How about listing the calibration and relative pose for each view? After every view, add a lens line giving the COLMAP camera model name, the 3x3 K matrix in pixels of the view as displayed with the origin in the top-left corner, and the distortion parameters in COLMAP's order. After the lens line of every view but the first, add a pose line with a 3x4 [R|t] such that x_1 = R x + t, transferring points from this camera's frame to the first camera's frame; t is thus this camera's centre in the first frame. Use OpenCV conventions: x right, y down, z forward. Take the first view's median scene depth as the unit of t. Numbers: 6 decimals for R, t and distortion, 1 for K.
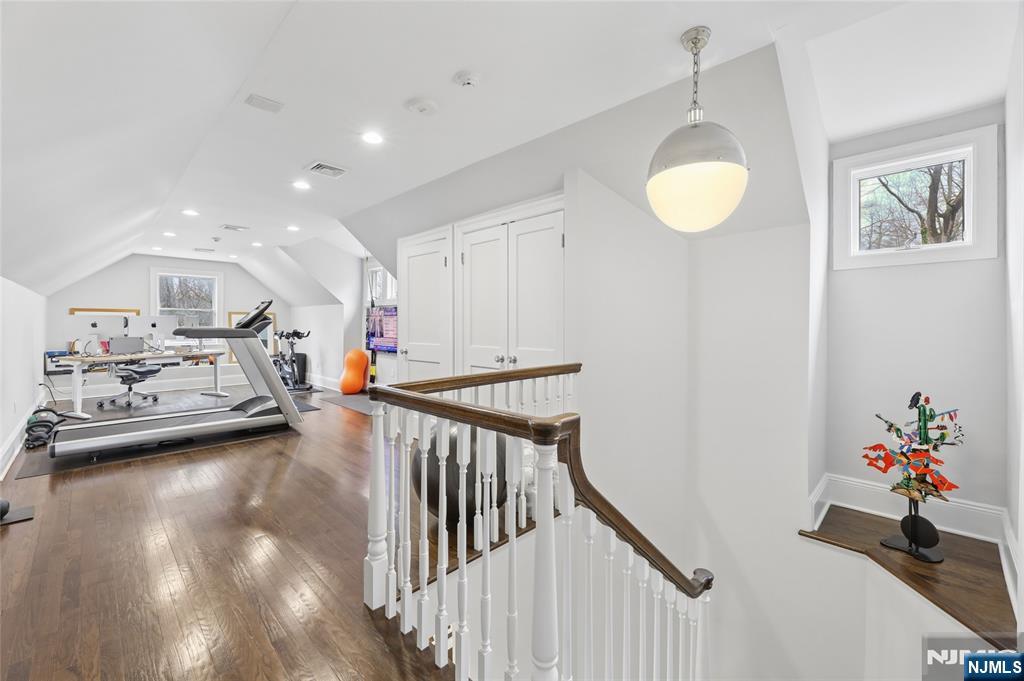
lens RADIAL K [[418.3, 0, 514.3], [0, 418.3, 331.3], [0, 0, 1]] dist [-0.002624, -0.000303]
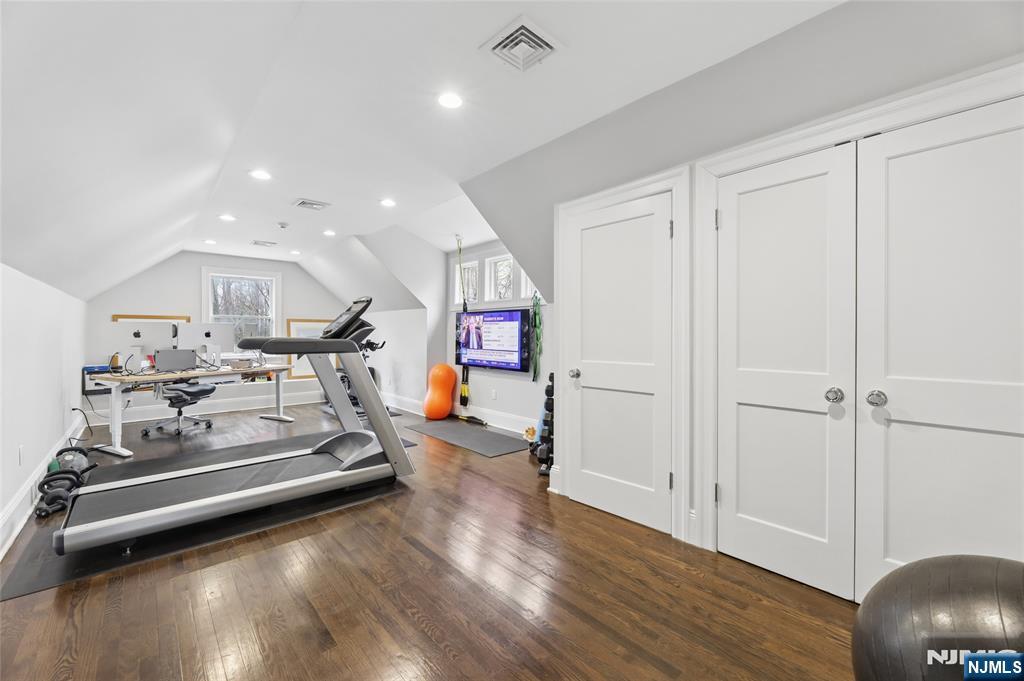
lens RADIAL K [[418.3, 0, 510.3], [0, 418.3, 338.8], [0, 0, 1]] dist [-0.002624, -0.000303]
pose [[0.997341, -0.001502, -0.072855, -0.222499], [0.001333, 0.999996, -0.002369, -0.003686], [0.072859, 0.002266, 0.997340, 0.238993]]
